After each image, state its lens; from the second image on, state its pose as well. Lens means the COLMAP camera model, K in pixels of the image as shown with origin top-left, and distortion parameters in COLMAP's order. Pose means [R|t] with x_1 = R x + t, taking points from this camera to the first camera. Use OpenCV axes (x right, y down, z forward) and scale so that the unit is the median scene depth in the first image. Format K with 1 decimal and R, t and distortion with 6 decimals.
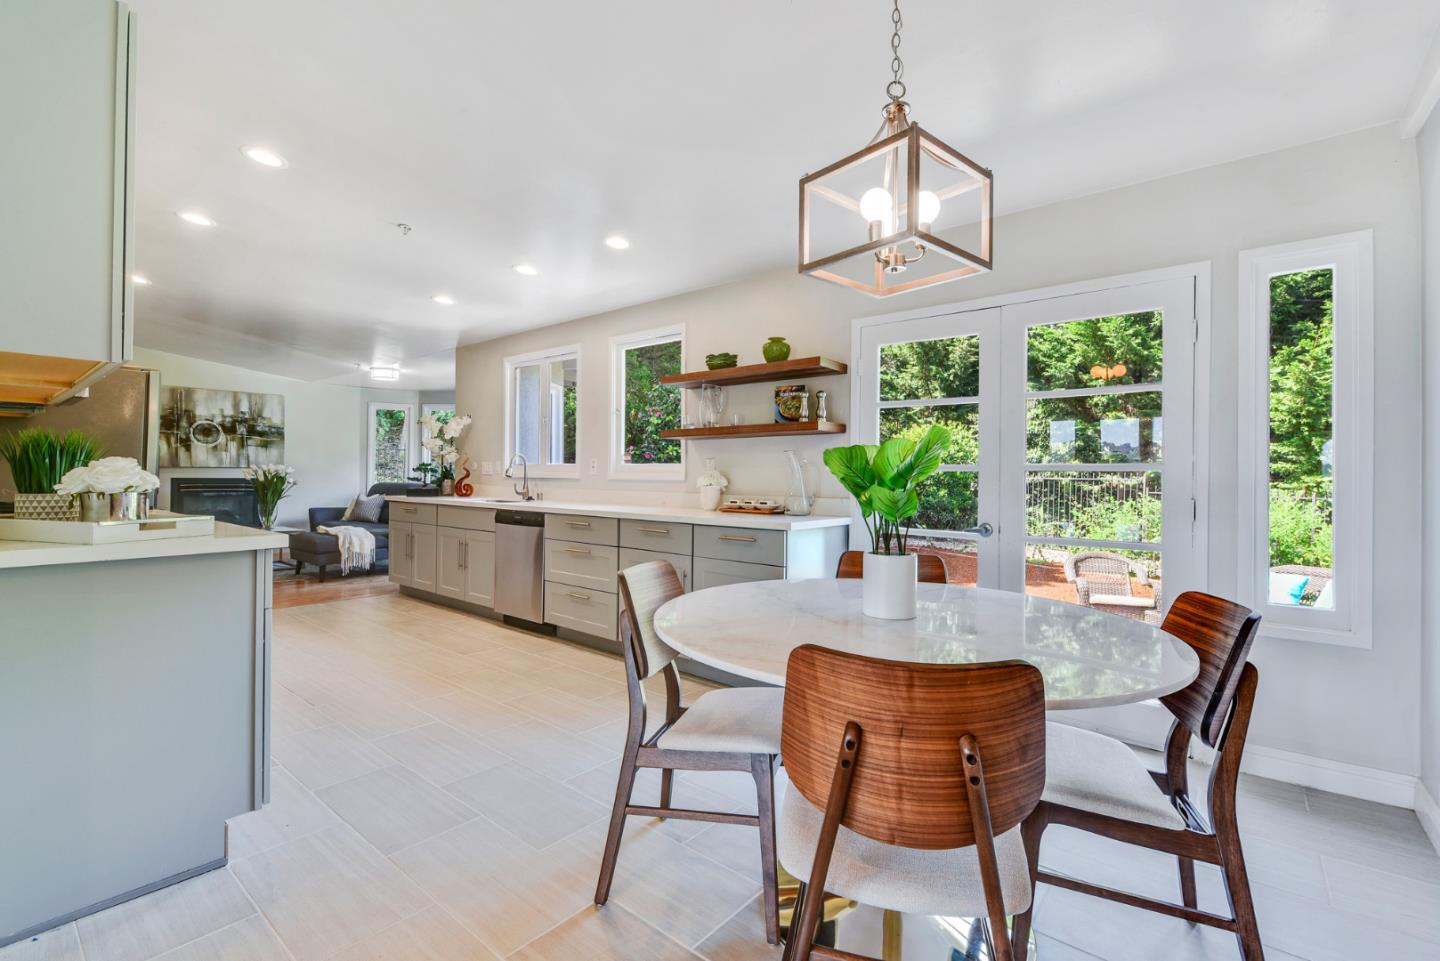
lens RADIAL K [[671.6, 0, 716.4], [0, 671.6, 476.9], [0, 0, 1]] dist [0.000352, 0.000034]
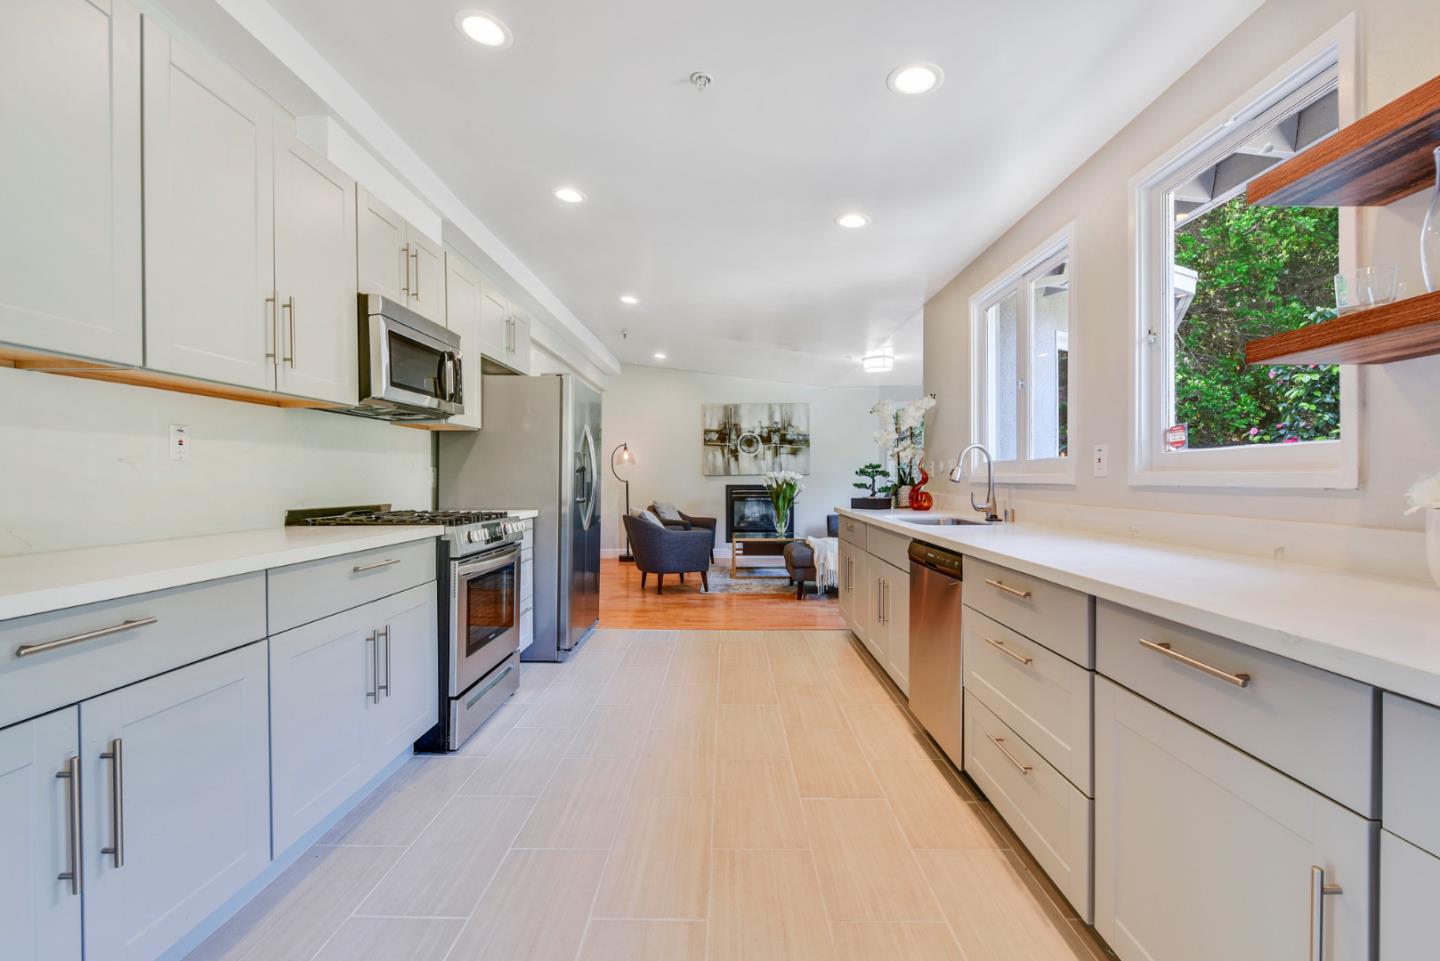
lens RADIAL K [[619.9, 0, 720.7], [0, 619.9, 484.5], [0, 0, 1]] dist [-0.003917, -0.000796]
pose [[0.637310, -0.004896, -0.770592, -0.007224], [0.009243, 0.999956, 0.001291, -0.000221], [0.770552, -0.007945, 0.637328, 0.321839]]
